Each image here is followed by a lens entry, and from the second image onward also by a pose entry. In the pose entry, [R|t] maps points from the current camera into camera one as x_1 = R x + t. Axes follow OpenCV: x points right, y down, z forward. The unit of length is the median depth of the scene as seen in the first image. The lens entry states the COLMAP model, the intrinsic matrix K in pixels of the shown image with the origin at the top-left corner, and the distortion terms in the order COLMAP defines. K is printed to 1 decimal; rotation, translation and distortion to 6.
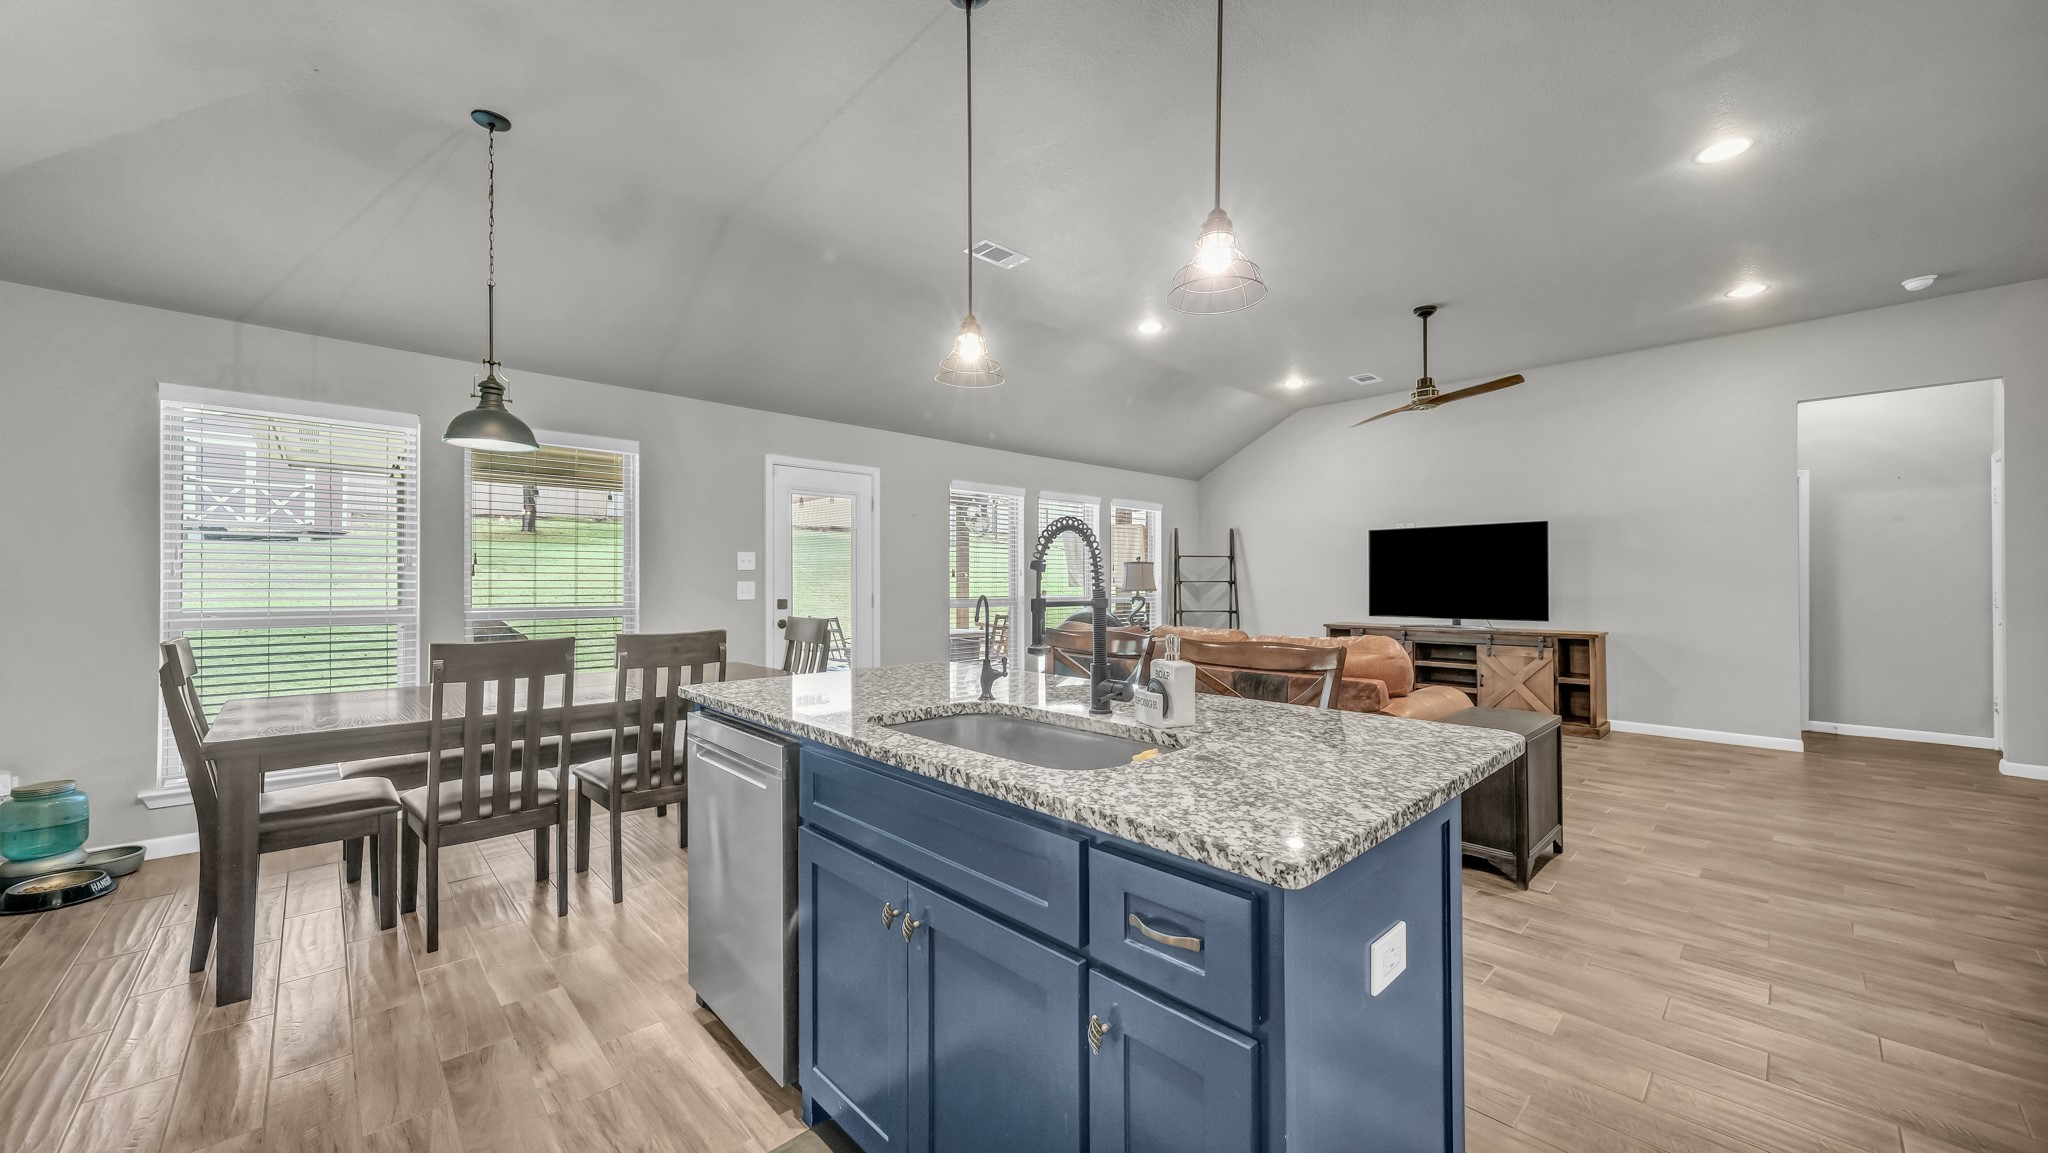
lens RADIAL K [[751.6, 0, 1024.0], [0, 751.6, 576.5], [0, 0, 1]] dist [-0.001417, -0.000093]
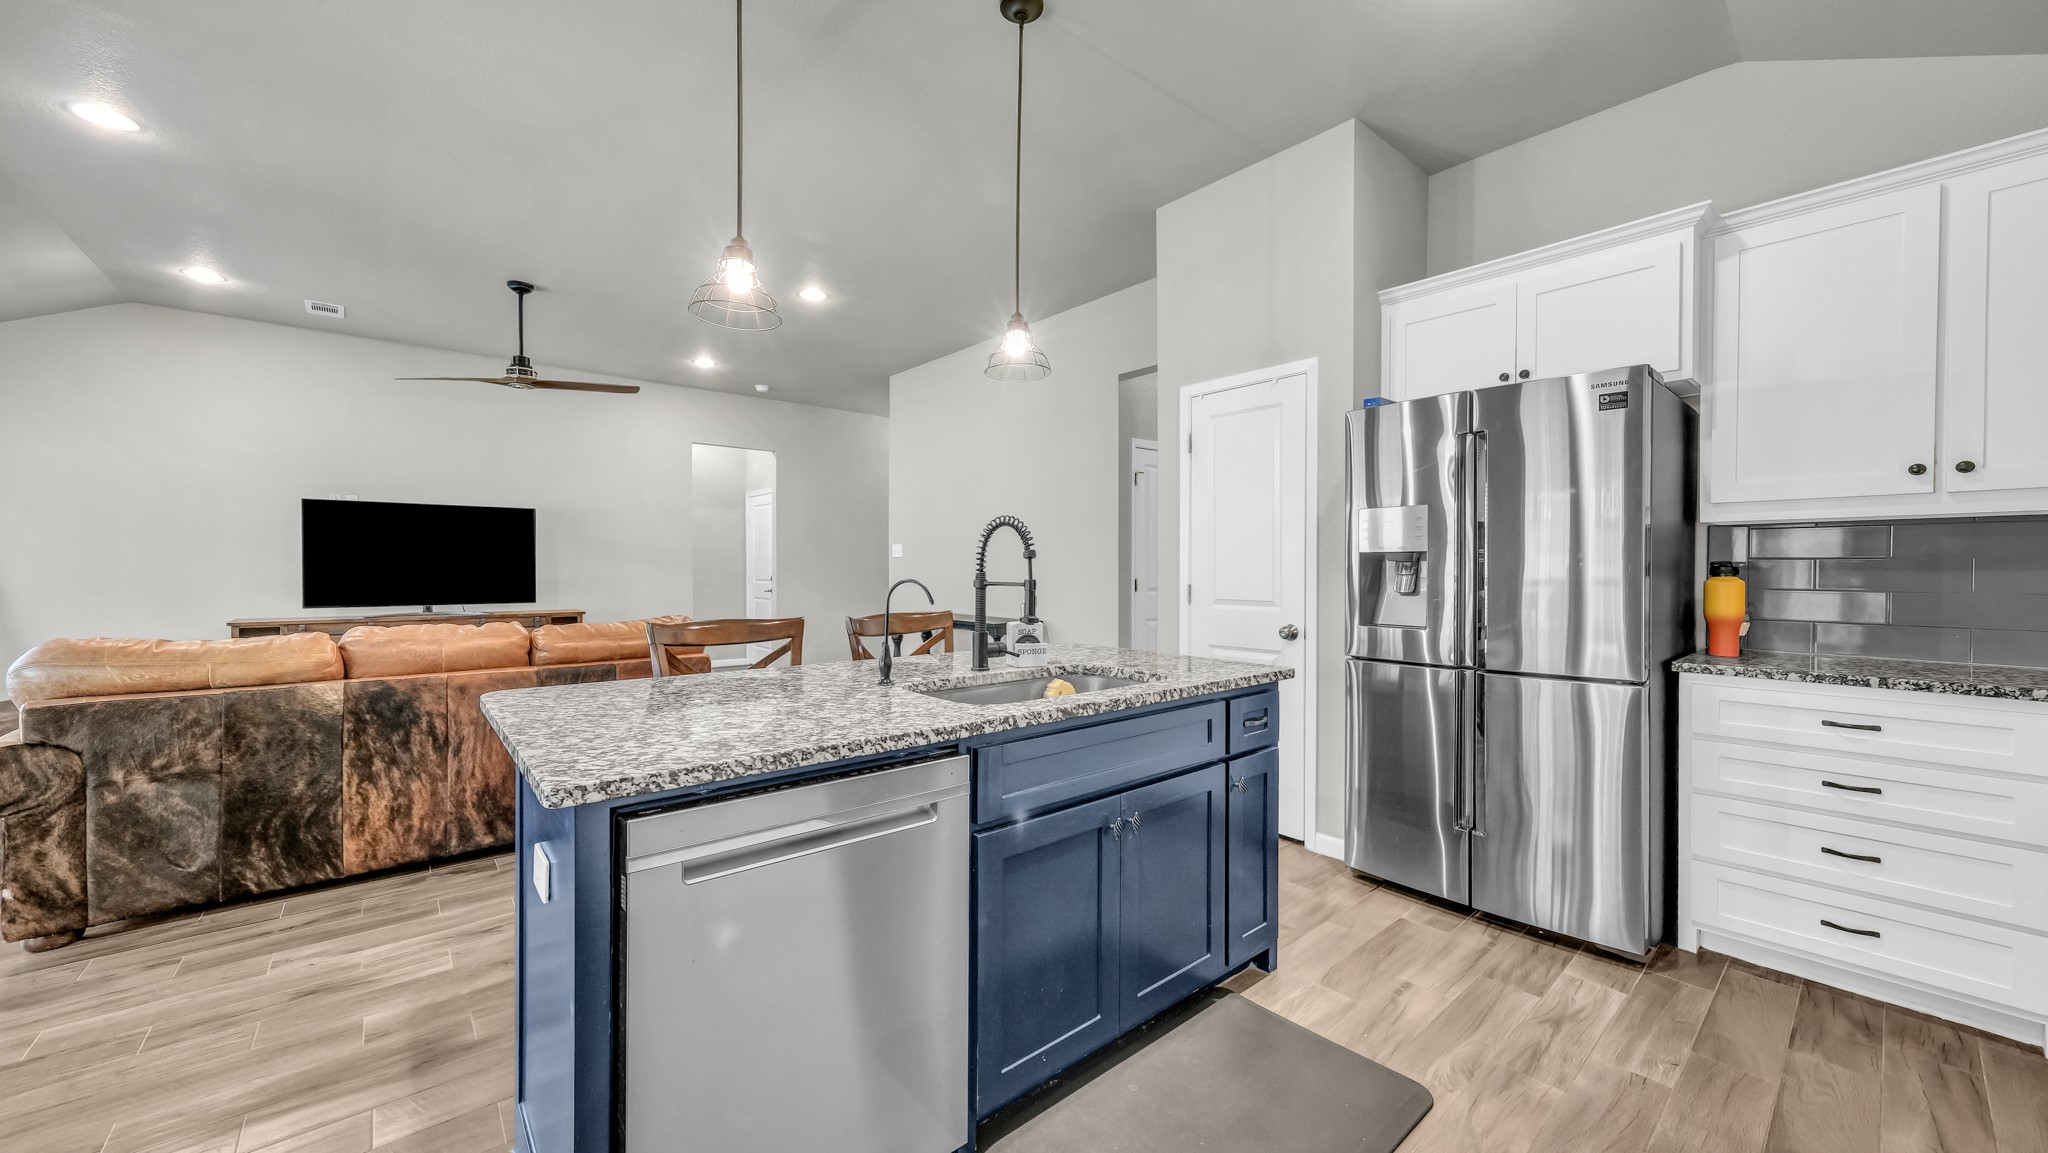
lens RADIAL K [[737.2, 0, 1024.0], [0, 737.2, 576.5], [0, 0, 1]] dist [-0.000782, -0.000062]
pose [[0.052942, -0.011217, 0.998535, -0.329756], [-0.011346, 0.999866, 0.011833, 0.002377], [-0.998533, -0.011956, 0.052807, 0.251876]]
